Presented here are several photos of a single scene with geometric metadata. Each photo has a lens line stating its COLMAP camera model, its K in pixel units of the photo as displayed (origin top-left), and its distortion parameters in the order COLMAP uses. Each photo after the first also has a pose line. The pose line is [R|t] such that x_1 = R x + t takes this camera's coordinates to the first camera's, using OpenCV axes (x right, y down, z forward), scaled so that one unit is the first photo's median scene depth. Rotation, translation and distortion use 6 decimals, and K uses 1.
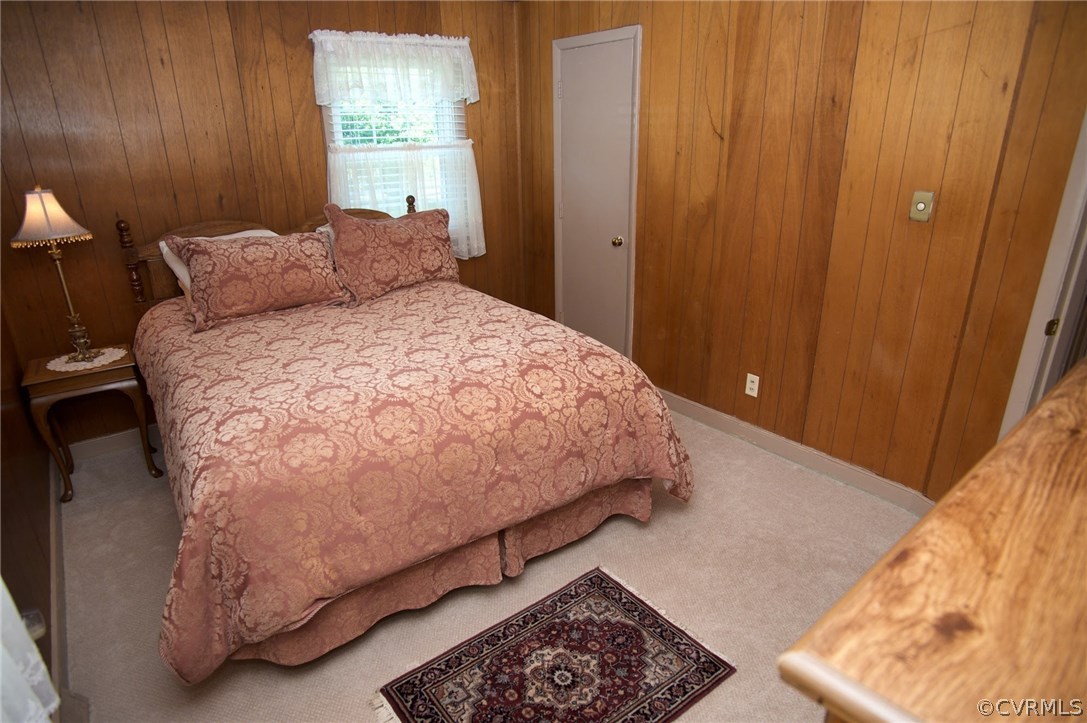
lens RADIAL K [[624.6, 0, 545.0], [0, 624.6, 362.5], [0, 0, 1]] dist [-0.054325, 0.015631]
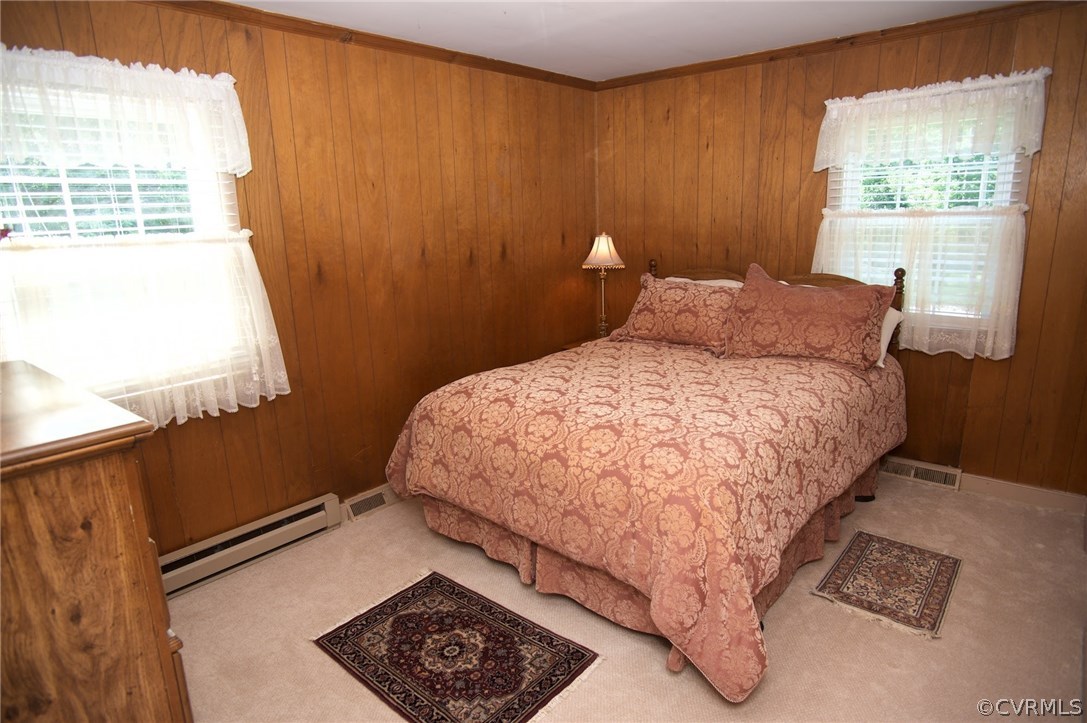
lens RADIAL K [[624.6, 0, 541.7], [0, 624.6, 366.4], [0, 0, 1]] dist [-0.054325, 0.015631]
pose [[0.200177, 0.243062, -0.949131, 0.780477], [-0.310446, 0.934557, 0.173855, -0.197988], [0.929275, 0.259853, 0.262534, 0.510464]]
